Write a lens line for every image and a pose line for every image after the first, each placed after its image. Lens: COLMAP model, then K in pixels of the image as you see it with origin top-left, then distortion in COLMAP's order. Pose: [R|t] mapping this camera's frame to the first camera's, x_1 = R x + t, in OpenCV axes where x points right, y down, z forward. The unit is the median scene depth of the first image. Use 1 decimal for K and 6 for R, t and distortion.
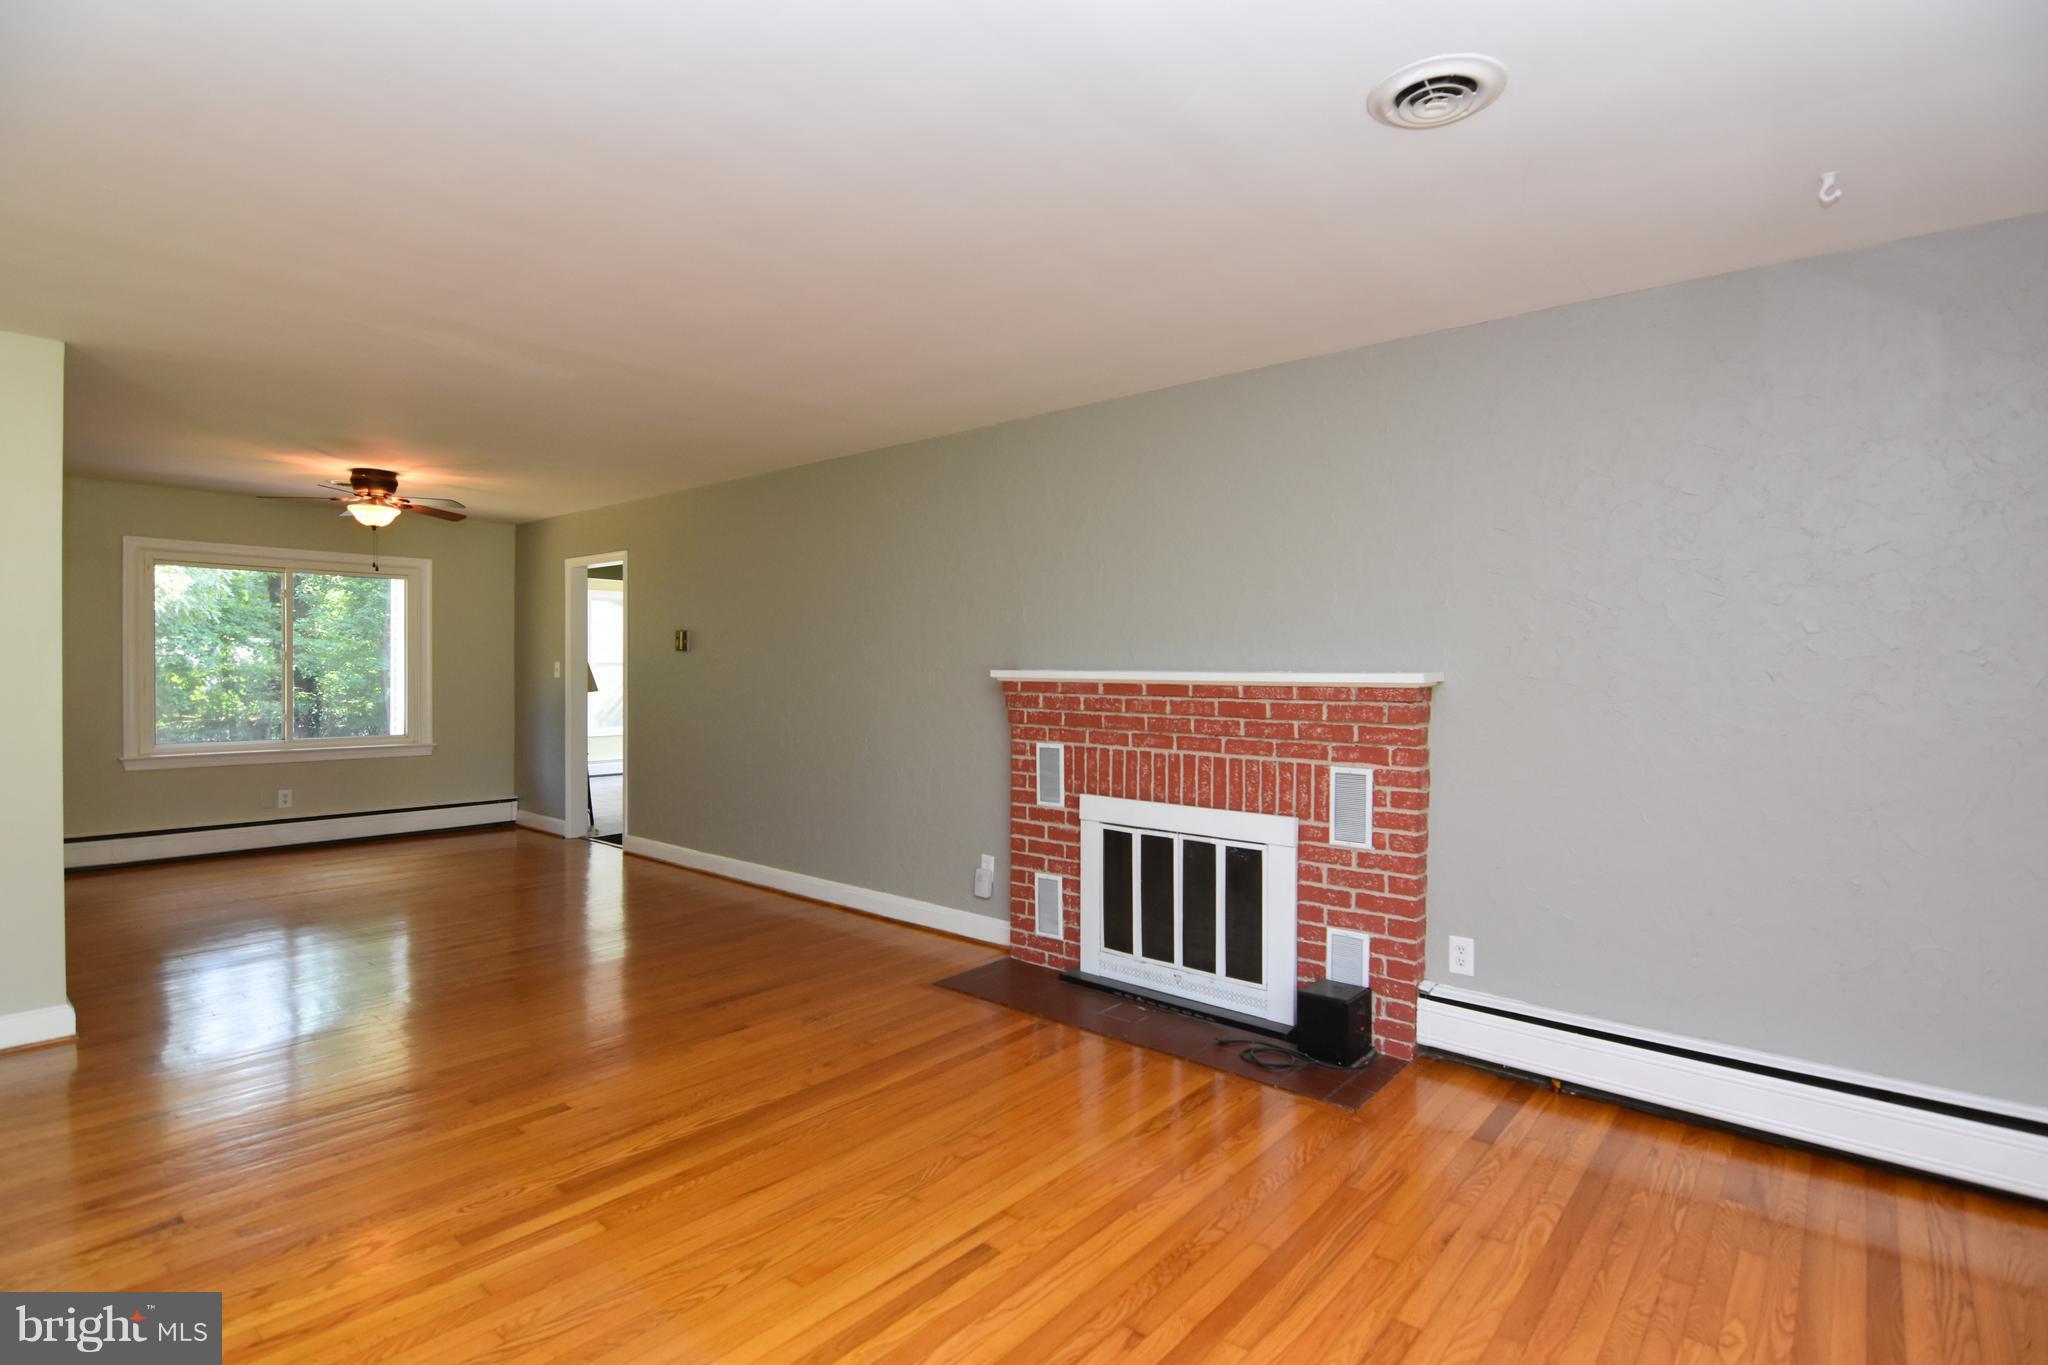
lens RADIAL K [[992.3, 0, 1031.9], [0, 992.3, 682.4], [0, 0, 1]] dist [-0.003250, -0.013852]
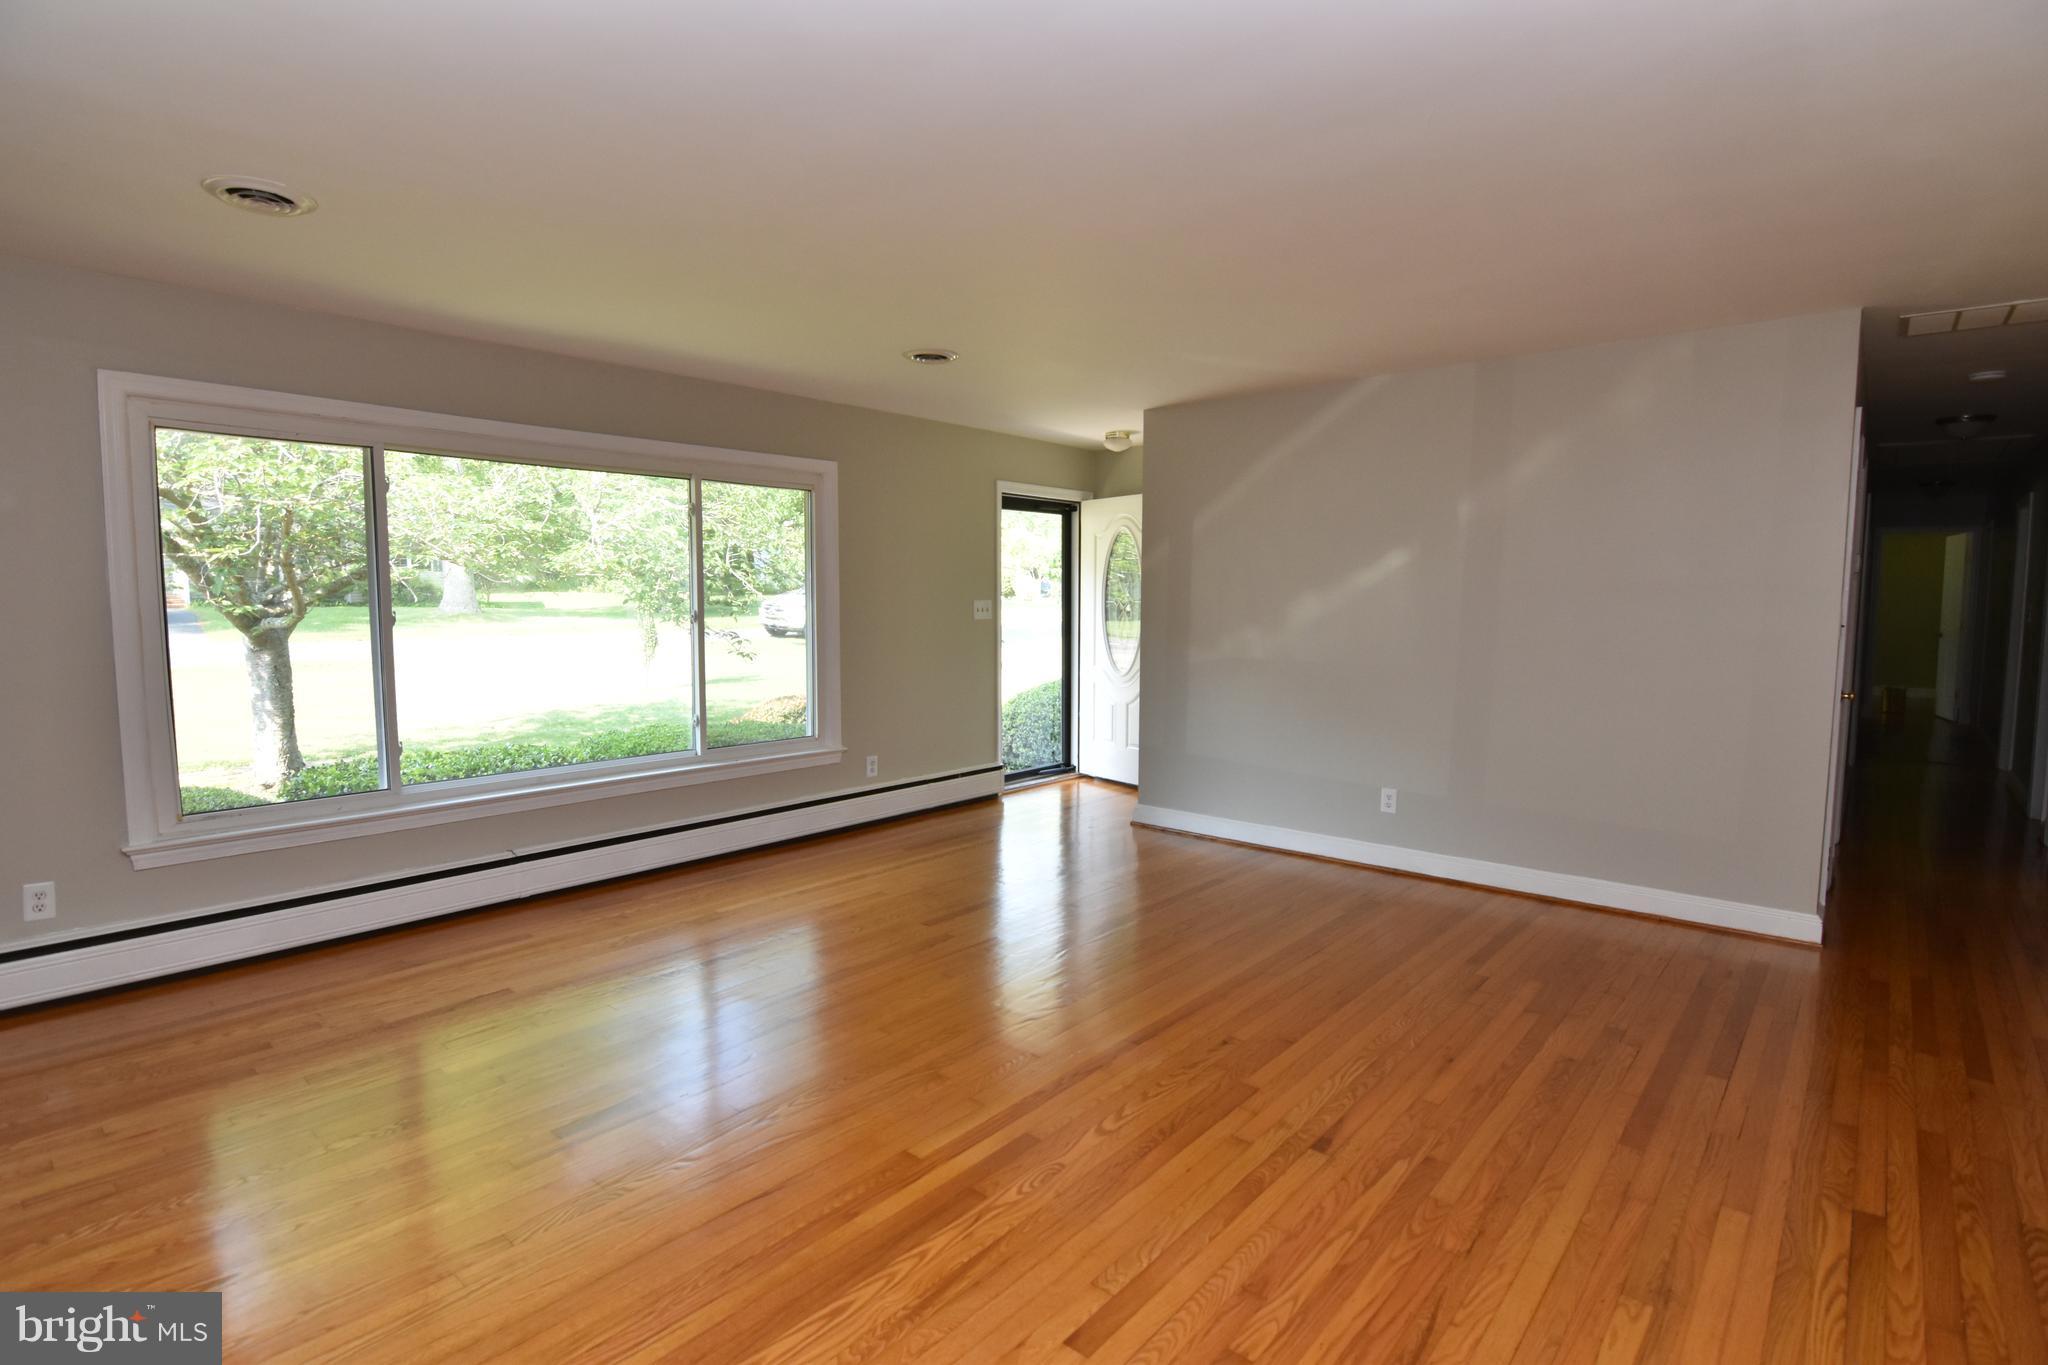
lens RADIAL K [[992.7, 0, 1031.7], [0, 992.7, 684.0], [0, 0, 1]] dist [-0.014779, -0.005469]
pose [[-0.999966, -0.005194, 0.006423, -0.312205], [-0.004522, 0.994922, 0.100543, -0.026647], [-0.006912, 0.100510, -0.994912, 1.096388]]
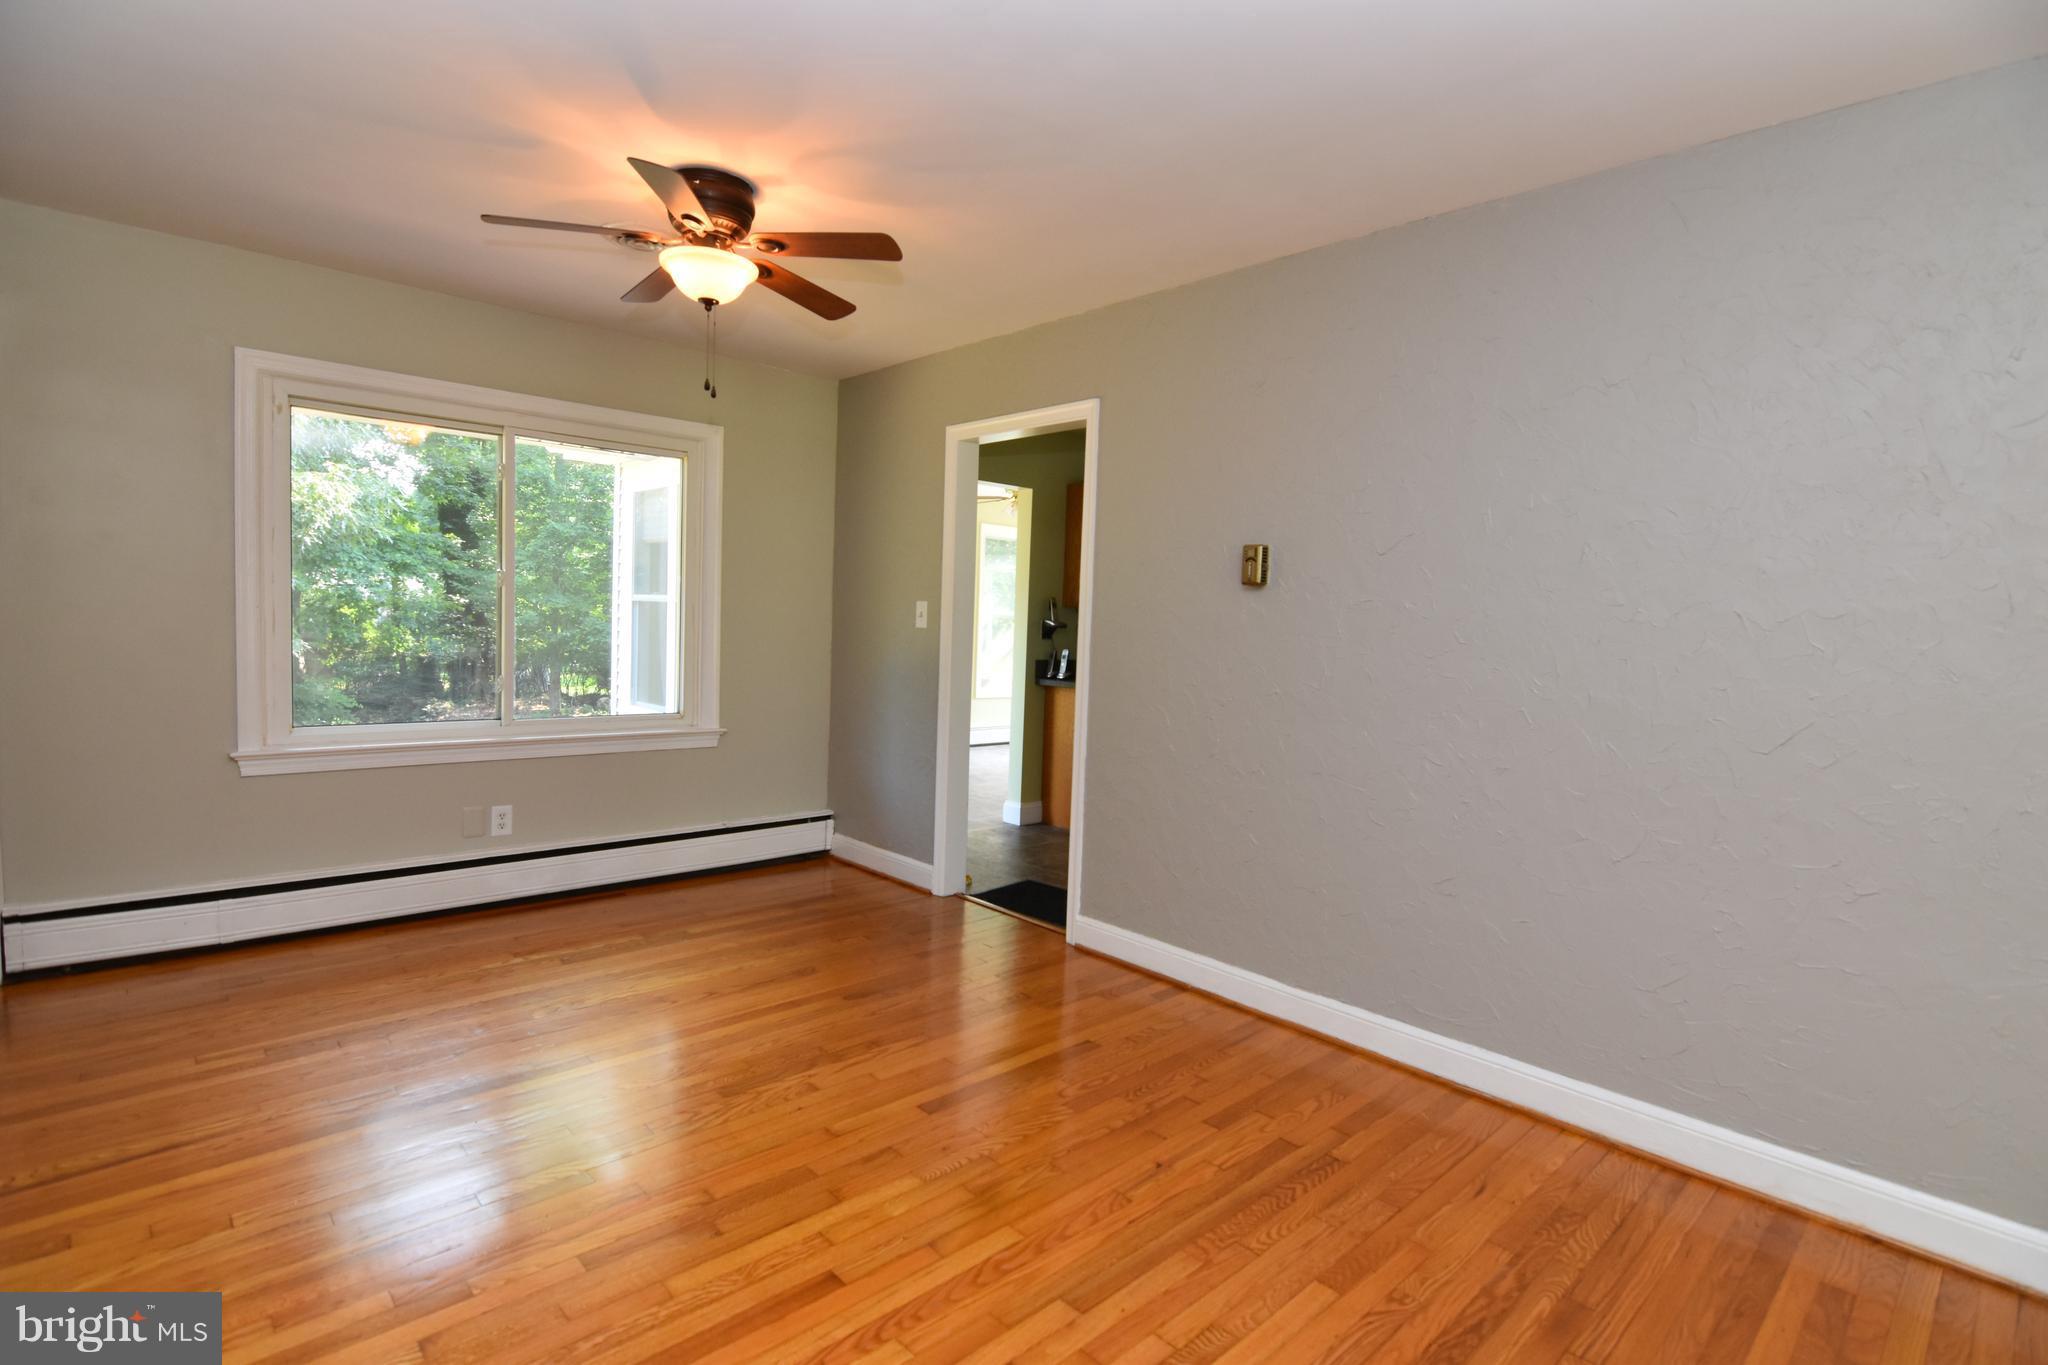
lens RADIAL K [[992.7, 0, 1031.7], [0, 992.7, 684.0], [0, 0, 1]] dist [-0.014779, -0.005469]
pose [[0.993206, 0.037095, -0.110296, -0.637336], [-0.031731, 0.998245, 0.049997, -0.005680], [0.111957, -0.046157, 0.992641, 0.757631]]
